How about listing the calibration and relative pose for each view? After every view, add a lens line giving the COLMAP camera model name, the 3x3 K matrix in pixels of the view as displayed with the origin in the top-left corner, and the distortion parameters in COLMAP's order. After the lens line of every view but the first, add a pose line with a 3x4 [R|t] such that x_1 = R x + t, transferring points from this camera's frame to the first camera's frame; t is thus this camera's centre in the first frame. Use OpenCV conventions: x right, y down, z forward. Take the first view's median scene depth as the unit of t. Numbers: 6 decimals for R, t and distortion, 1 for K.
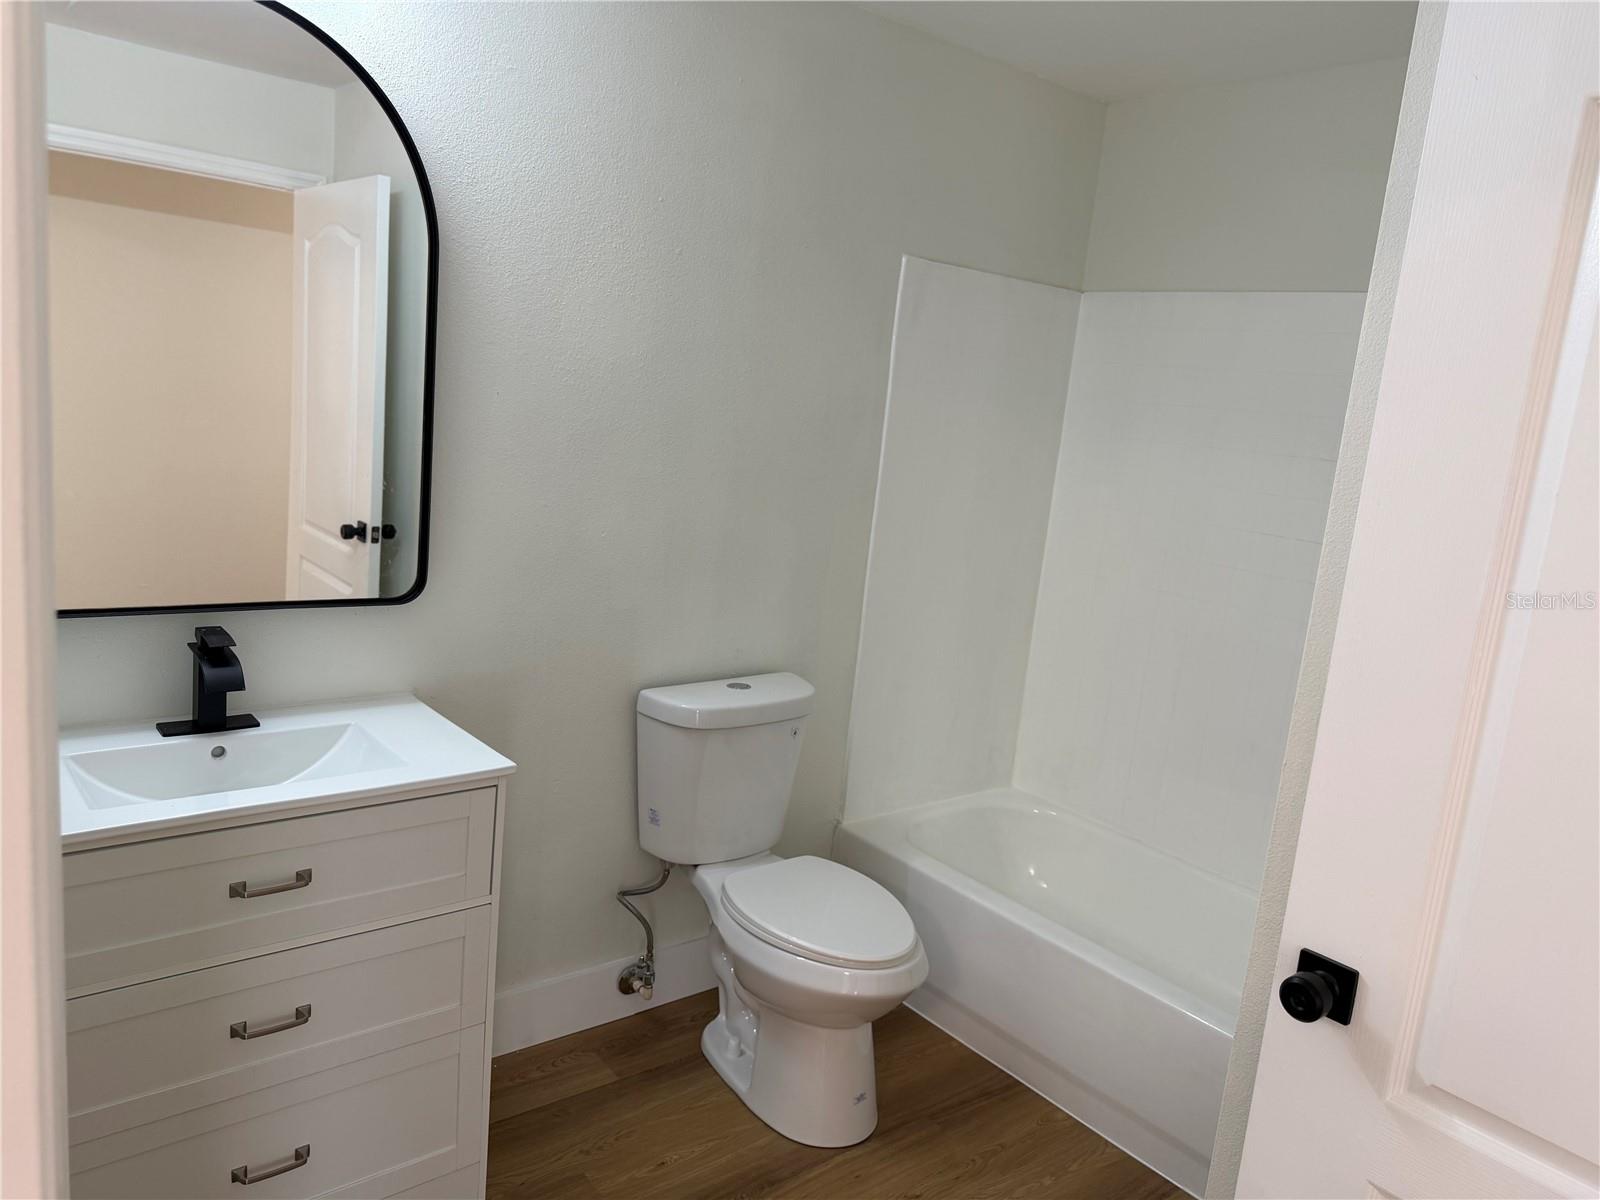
lens RADIAL K [[1148.3, 0, 794.3], [0, 1148.3, 599.6], [0, 0, 1]] dist [0.033164, -0.049562]
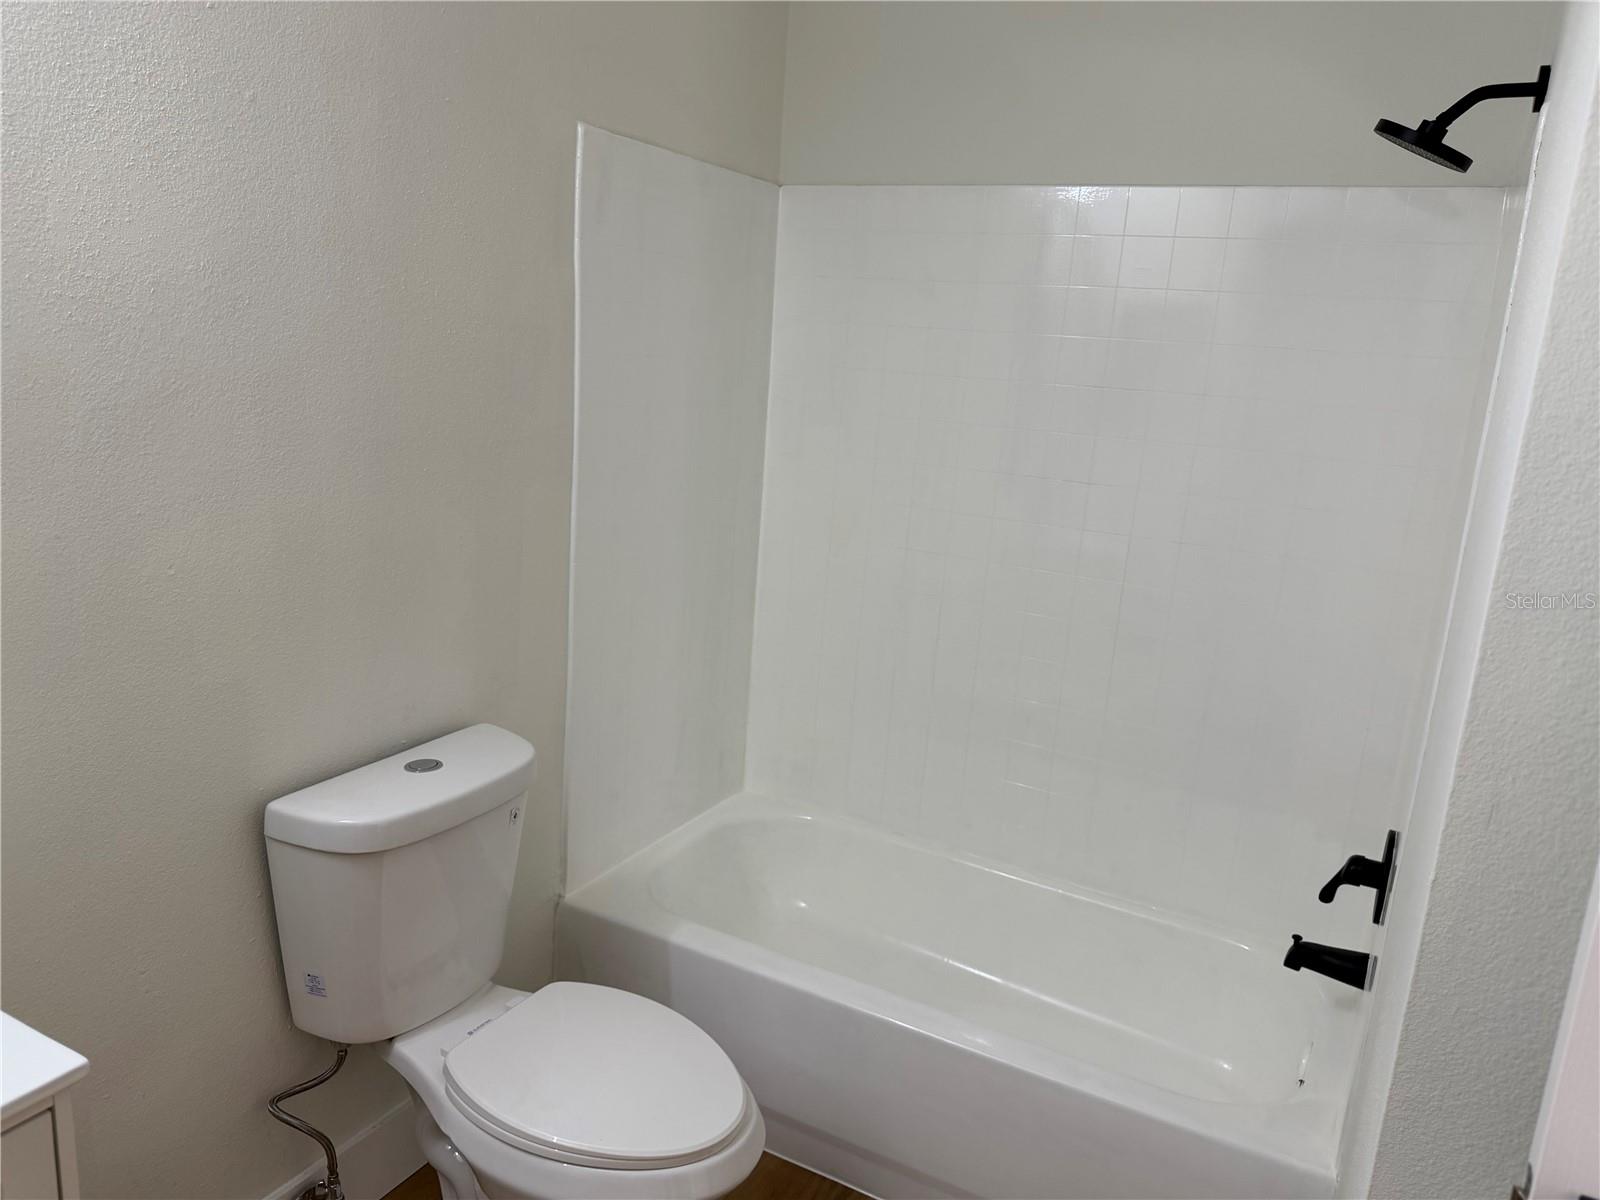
lens RADIAL K [[1148.3, 0, 811.1], [0, 1148.3, 601.7], [0, 0, 1]] dist [0.033164, -0.049562]
pose [[0.921272, -0.118661, 0.370374, -0.077658], [0.090202, 0.991543, 0.093303, -0.063431], [-0.378314, -0.052549, 0.924185, 0.289278]]
